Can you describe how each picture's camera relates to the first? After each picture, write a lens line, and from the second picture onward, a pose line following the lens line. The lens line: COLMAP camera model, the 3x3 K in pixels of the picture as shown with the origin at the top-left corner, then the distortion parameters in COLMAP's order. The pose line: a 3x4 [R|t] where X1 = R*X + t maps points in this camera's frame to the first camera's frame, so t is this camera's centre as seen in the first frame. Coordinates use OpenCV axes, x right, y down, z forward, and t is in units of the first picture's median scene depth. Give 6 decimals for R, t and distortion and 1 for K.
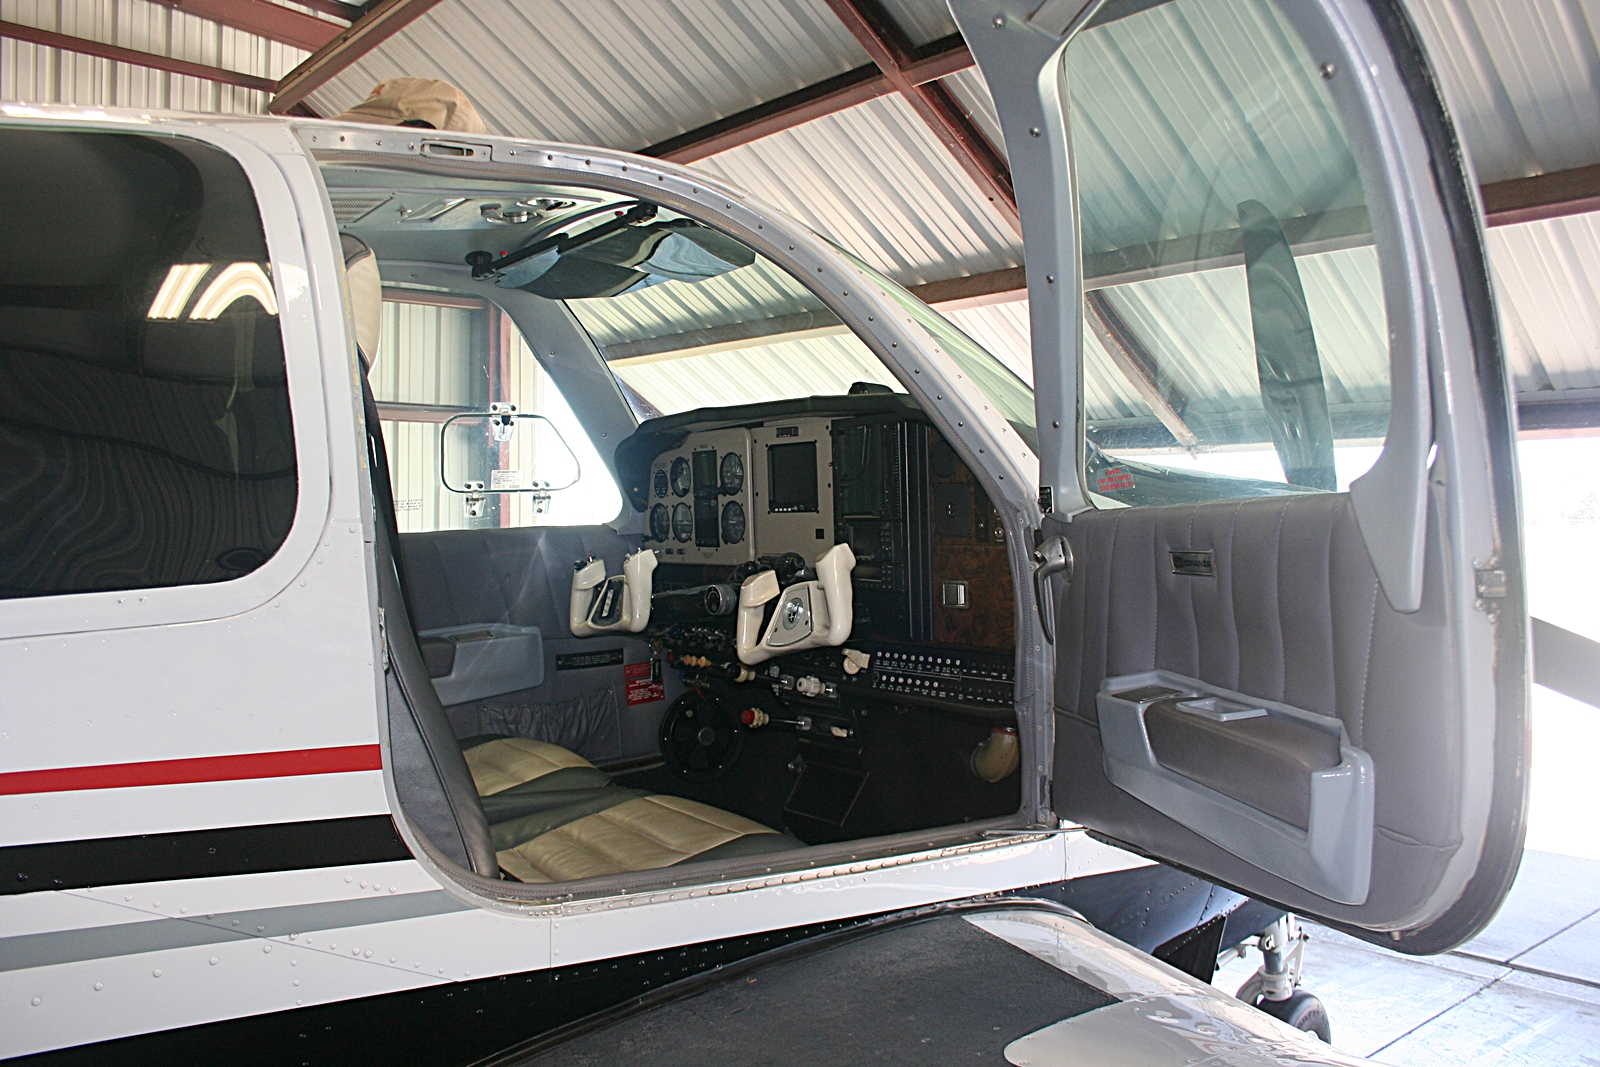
lens RADIAL K [[1391.6, 0, 797.6], [0, 1391.6, 534.0], [0, 0, 1]] dist [-0.146298, 0.112892]
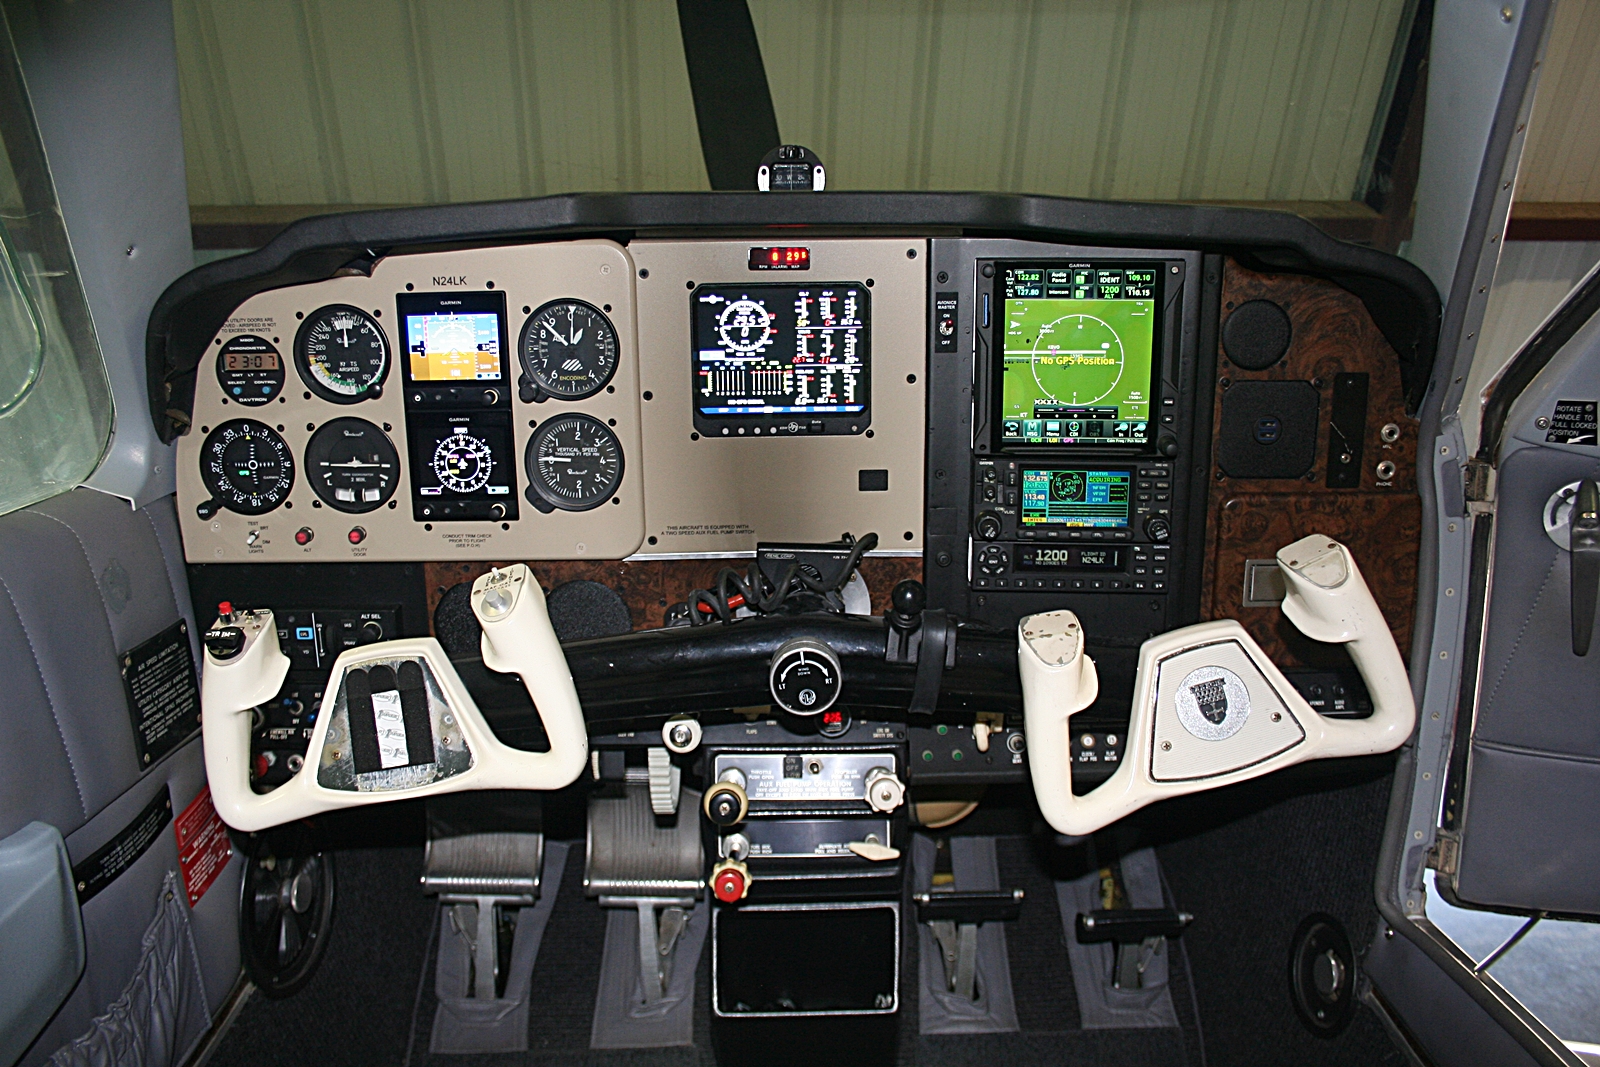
lens RADIAL K [[1391.6, 0, 792.1], [0, 1391.6, 540.8], [0, 0, 1]] dist [-0.146298, 0.112892]
pose [[0.603823, -0.174138, 0.777865, -0.326304], [0.017996, 0.978575, 0.205101, -0.067831], [-0.796915, -0.109846, 0.594020, 0.658791]]
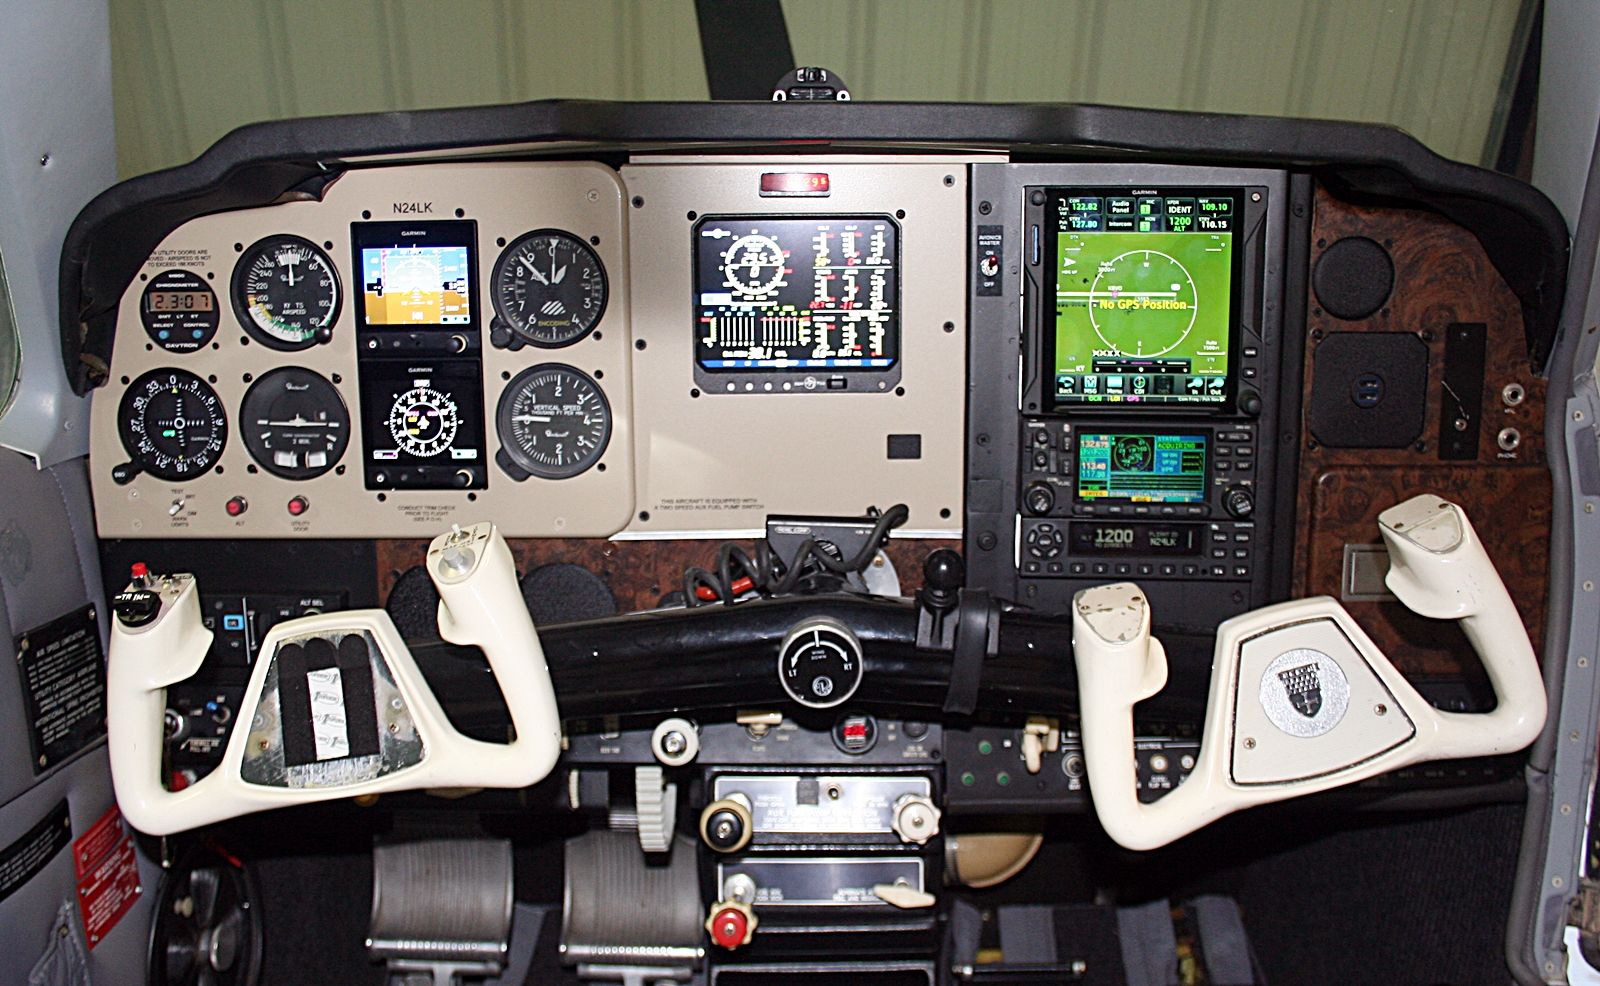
lens RADIAL K [[1629.3, 0, 795.0], [0, 1629.3, 502.9], [0, 0, 1]] dist [-0.108180, 0.000000]
pose [[0.617512, -0.116621, 0.777868, -0.327159], [0.012930, 0.990319, 0.138208, -0.043461], [-0.786455, -0.075287, 0.613041, 0.654376]]
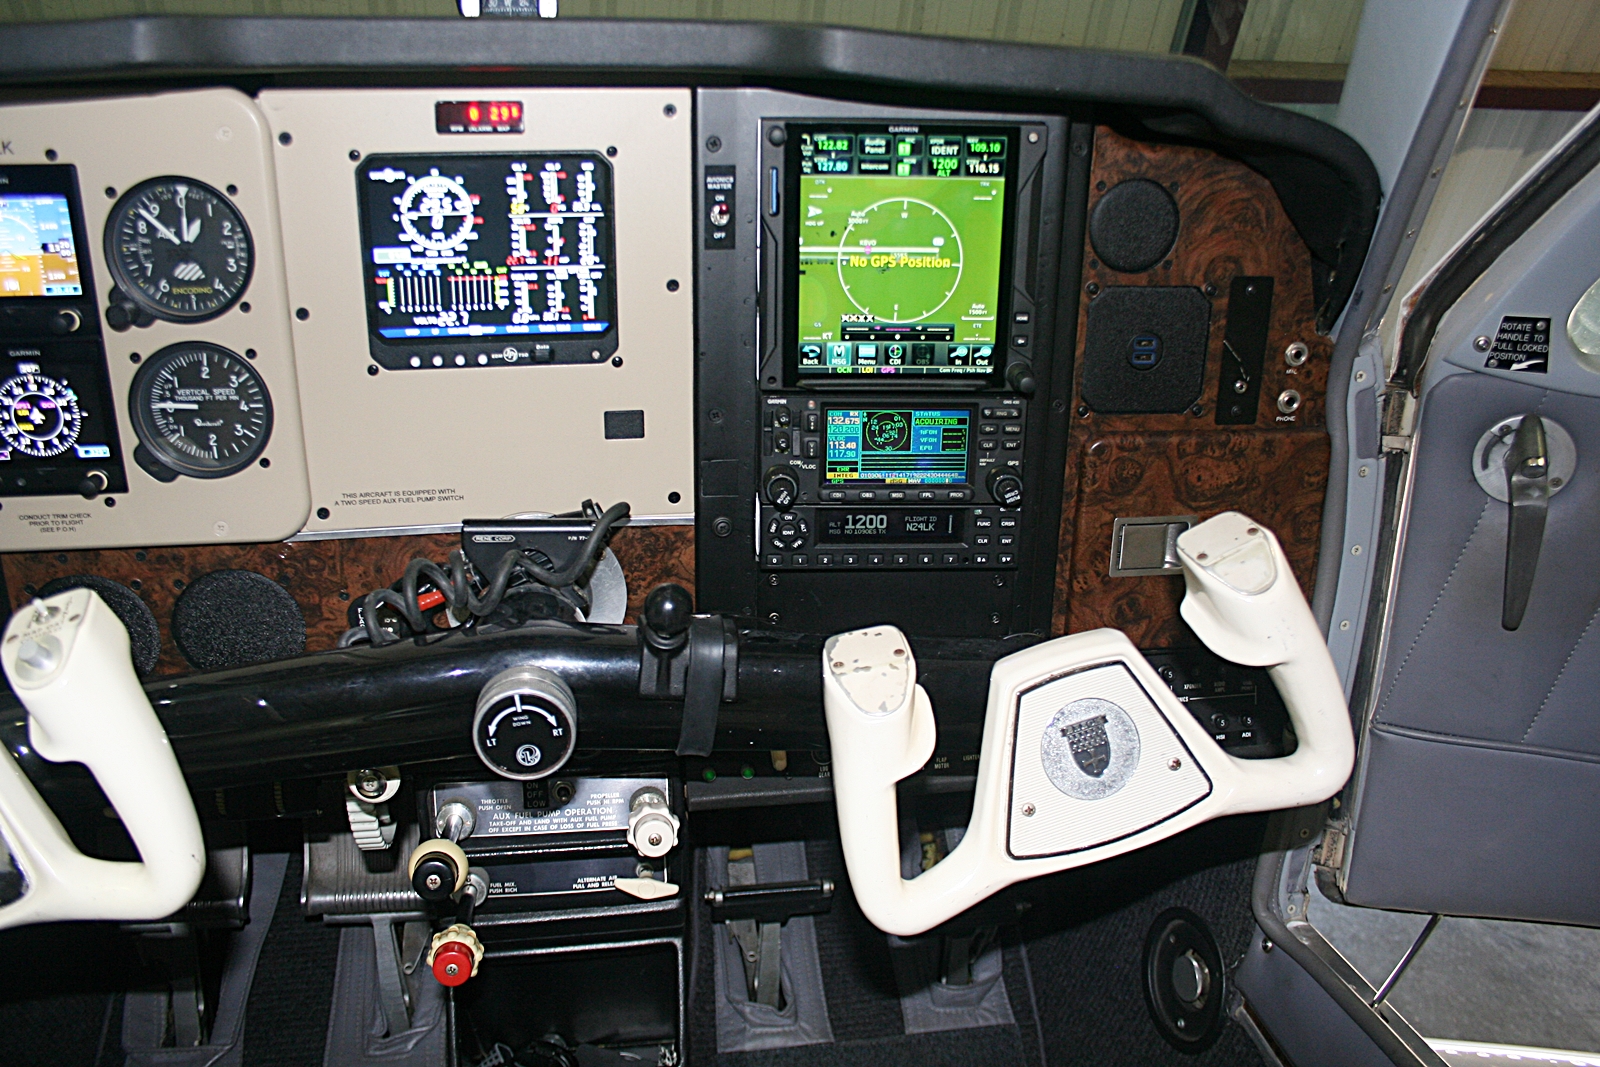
lens RADIAL K [[1391.6, 0, 810.9], [0, 1391.6, 559.0], [0, 0, 1]] dist [-0.146298, 0.112892]
pose [[0.474954, -0.277268, 0.835189, -0.227719], [-0.001811, 0.948757, 0.316000, -0.067983], [-0.880008, -0.151598, 0.450114, 0.711146]]
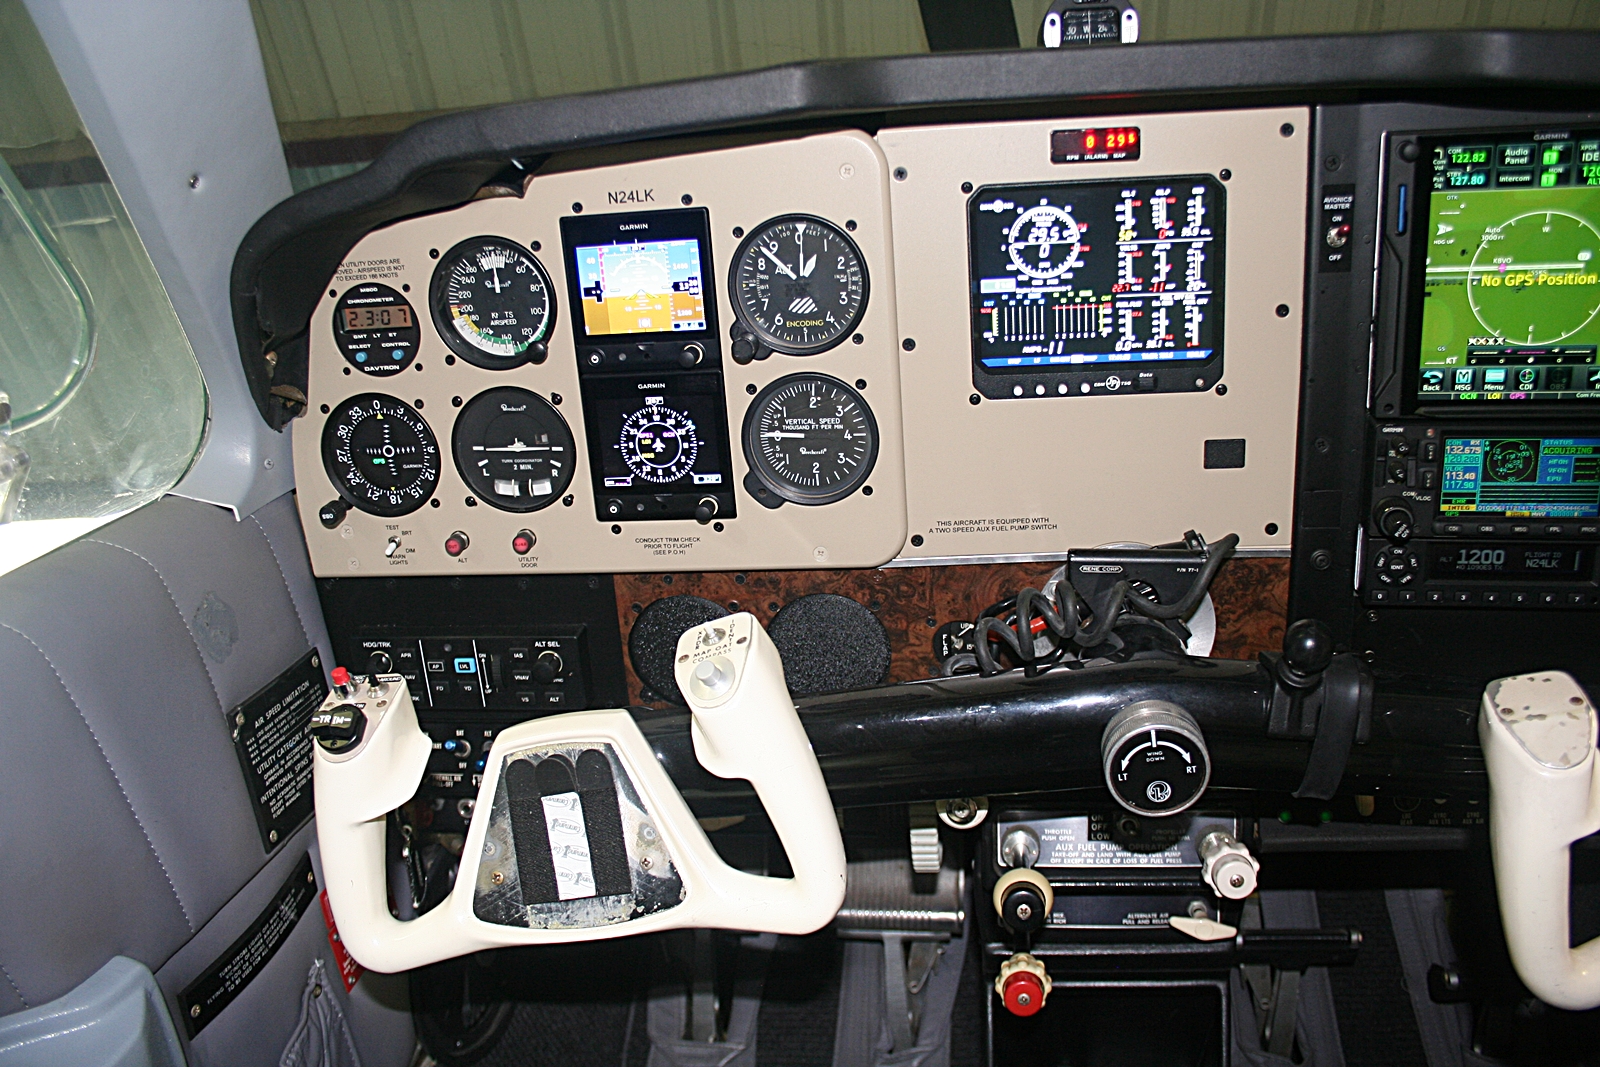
lens RADIAL K [[1391.6, 0, 776.0], [0, 1391.6, 561.7], [0, 0, 1]] dist [-0.146298, 0.112892]
pose [[0.712868, -0.256050, 0.652884, -0.250580], [0.075476, 0.953569, 0.291563, -0.070472], [-0.697225, -0.158569, 0.699095, 0.746779]]
